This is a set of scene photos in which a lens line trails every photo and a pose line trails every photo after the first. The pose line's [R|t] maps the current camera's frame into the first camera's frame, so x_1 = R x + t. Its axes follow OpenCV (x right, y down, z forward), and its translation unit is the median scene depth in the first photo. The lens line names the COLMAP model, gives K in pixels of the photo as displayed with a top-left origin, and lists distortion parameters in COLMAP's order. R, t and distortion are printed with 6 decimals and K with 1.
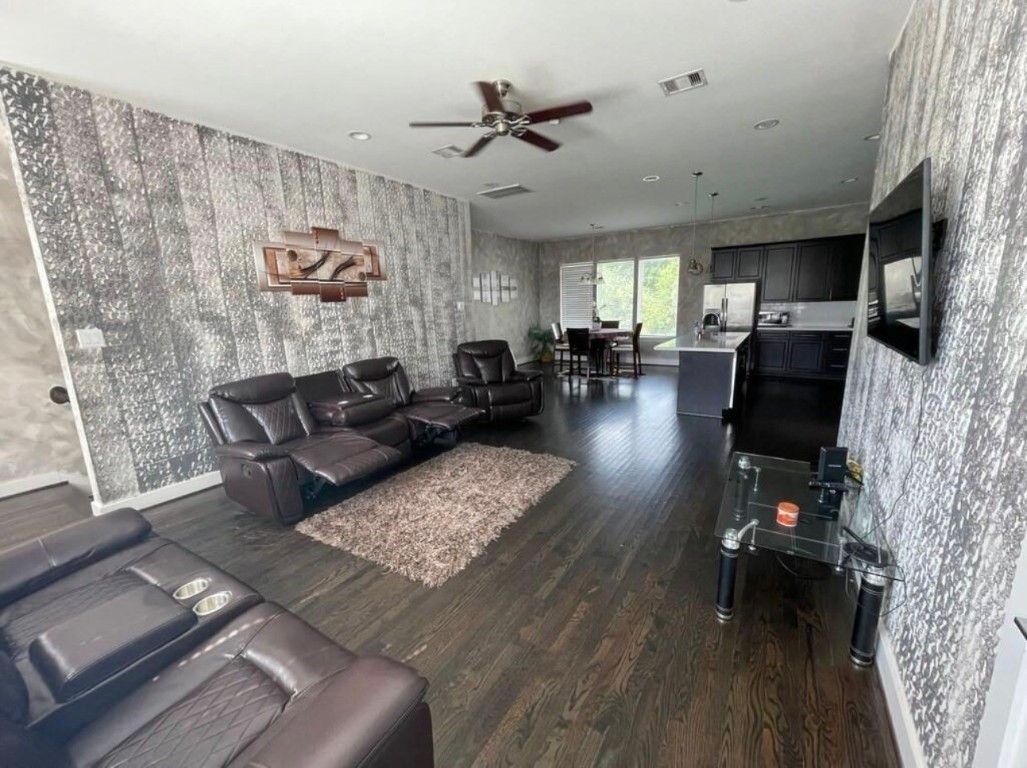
lens RADIAL K [[420.9, 0, 515.6], [0, 420.9, 390.1], [0, 0, 1]] dist [-0.012394, 0.005234]
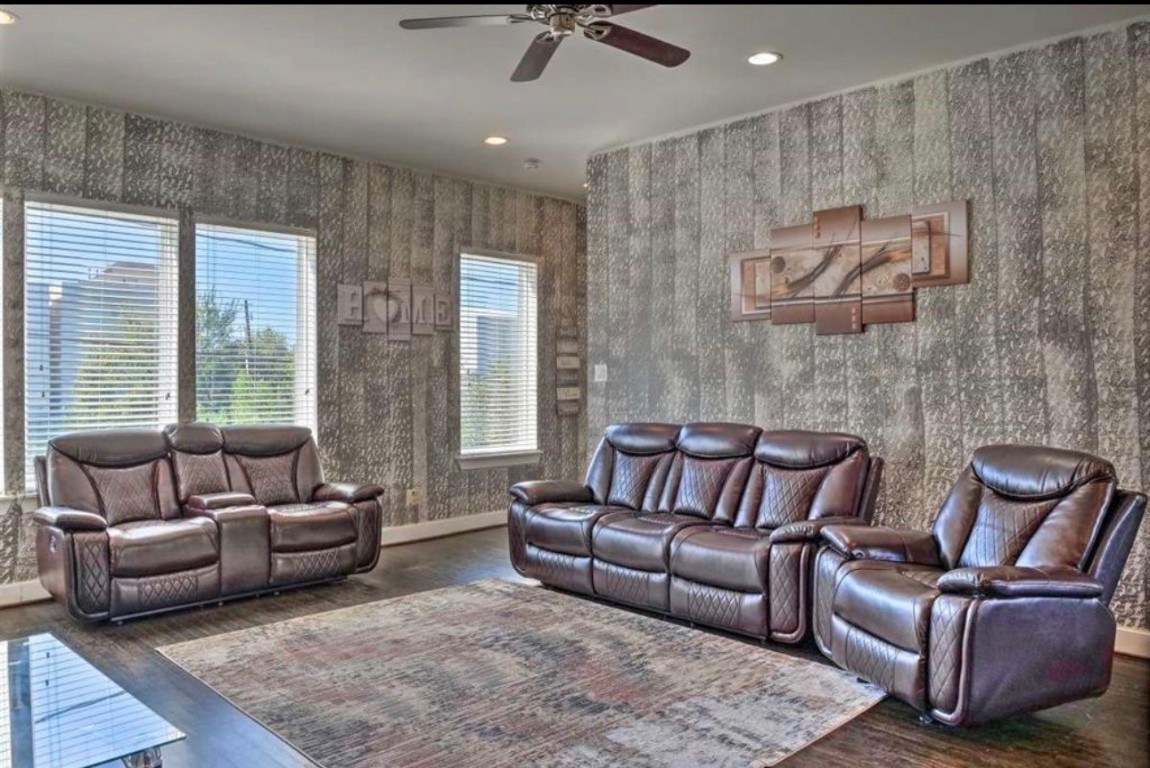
lens RADIAL K [[841.3, 0, 575.0], [0, 841.3, 384.0], [0, 0, 1]] dist [-0.047006, 0.007517]
pose [[-0.217094, 0.034222, -0.975551, 0.792472], [-0.193297, 0.978088, 0.077327, -0.181337], [0.956821, 0.205359, -0.205722, 1.002857]]
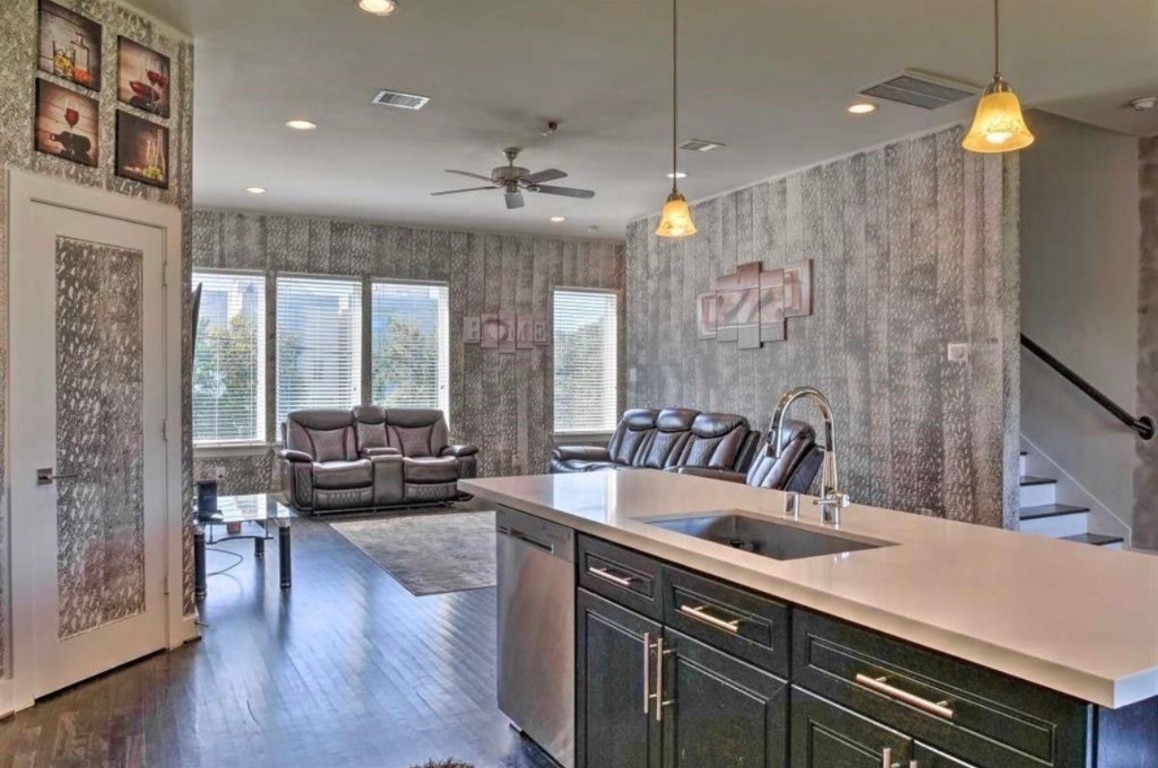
lens RADIAL K [[839.0, 0, 577.7], [0, 839.0, 380.5], [0, 0, 1]] dist [-0.055646, 0.017041]
pose [[-0.491022, 0.027958, -0.870698, 1.268340], [-0.165648, 0.978253, 0.124827, -0.328293], [0.855253, 0.205522, -0.475713, 1.656974]]
